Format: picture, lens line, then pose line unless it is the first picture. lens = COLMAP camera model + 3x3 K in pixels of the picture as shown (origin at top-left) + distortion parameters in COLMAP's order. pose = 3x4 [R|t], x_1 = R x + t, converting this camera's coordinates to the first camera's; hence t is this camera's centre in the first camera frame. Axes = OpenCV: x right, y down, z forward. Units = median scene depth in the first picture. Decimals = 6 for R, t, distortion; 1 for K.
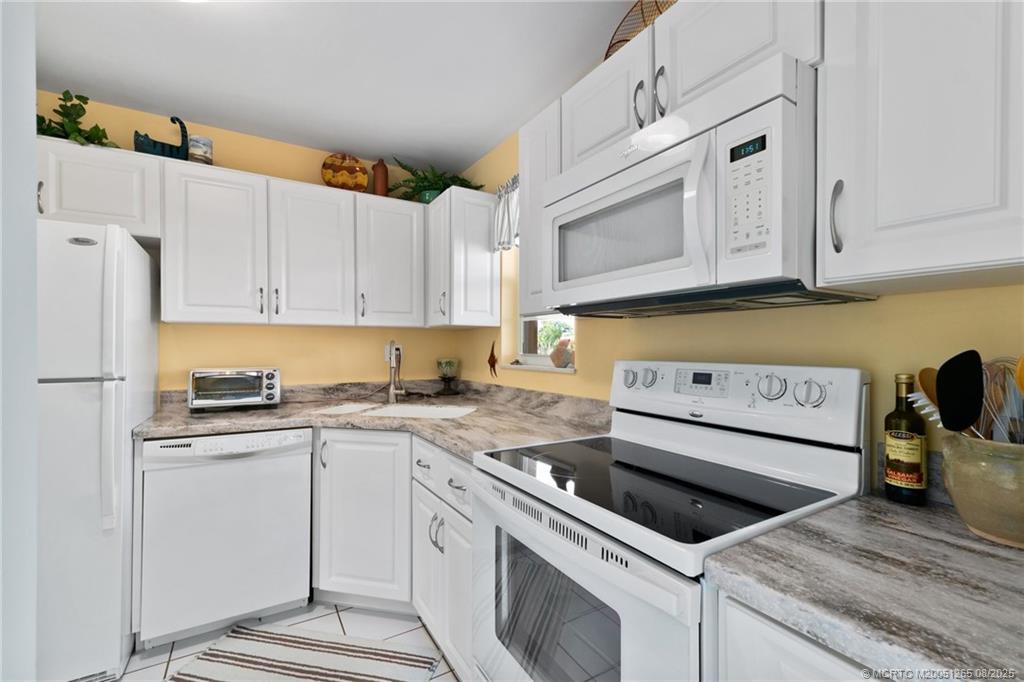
lens RADIAL K [[438.5, 0, 512.1], [0, 438.5, 343.1], [0, 0, 1]] dist [0.020487, -0.008006]
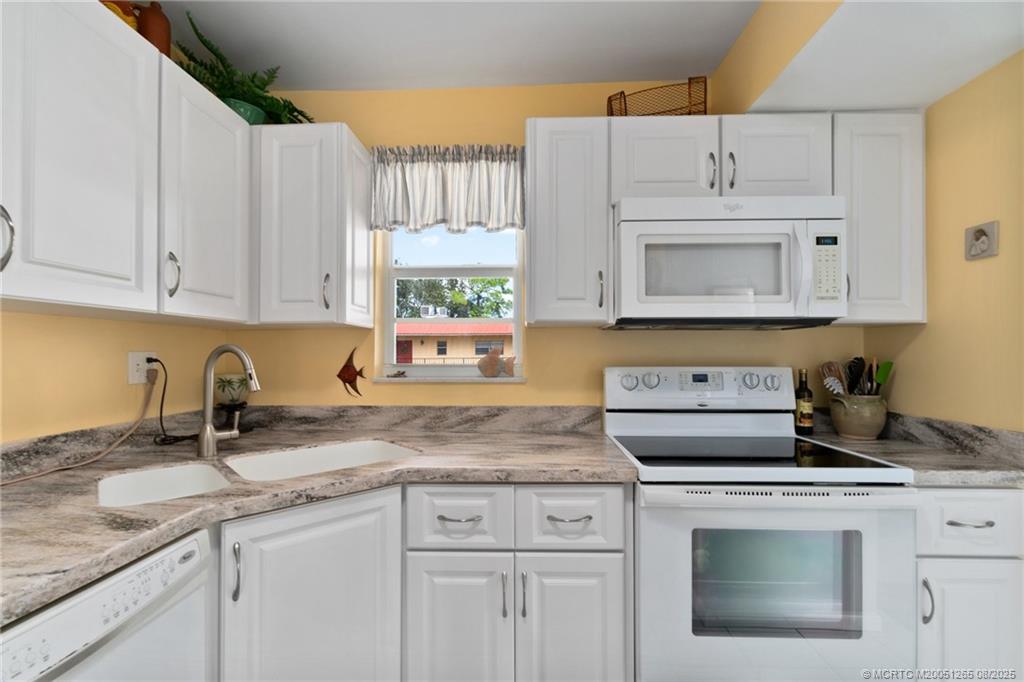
lens RADIAL K [[450.7, 0, 511.1], [0, 450.7, 347.1], [0, 0, 1]] dist [-0.001722, -0.000341]
pose [[0.543040, 0.012574, 0.839612, -0.722465], [-0.006902, 0.999921, -0.010511, 0.001085], [-0.839678, -0.000087, 0.543084, 0.486153]]
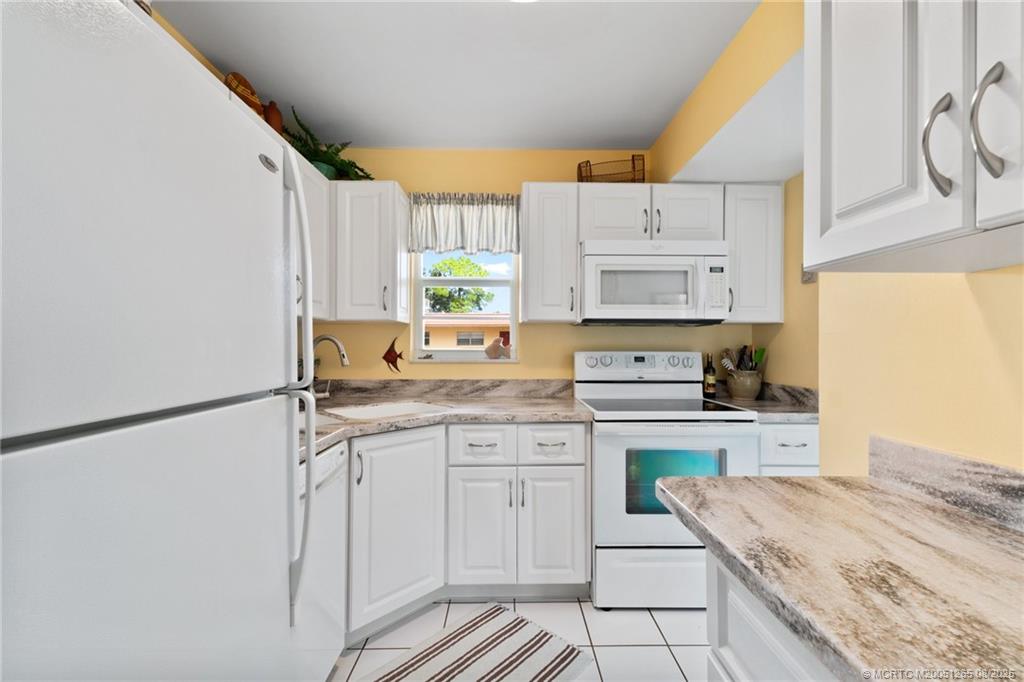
lens RADIAL K [[438.5, 0, 512.1], [0, 438.5, 343.1], [0, 0, 1]] dist [0.020487, -0.008006]
pose [[0.496742, 0.005143, 0.867883, -1.072191], [-0.010437, 0.999946, 0.000048, 0.007795], [-0.867835, -0.009082, 0.496769, 0.337881]]
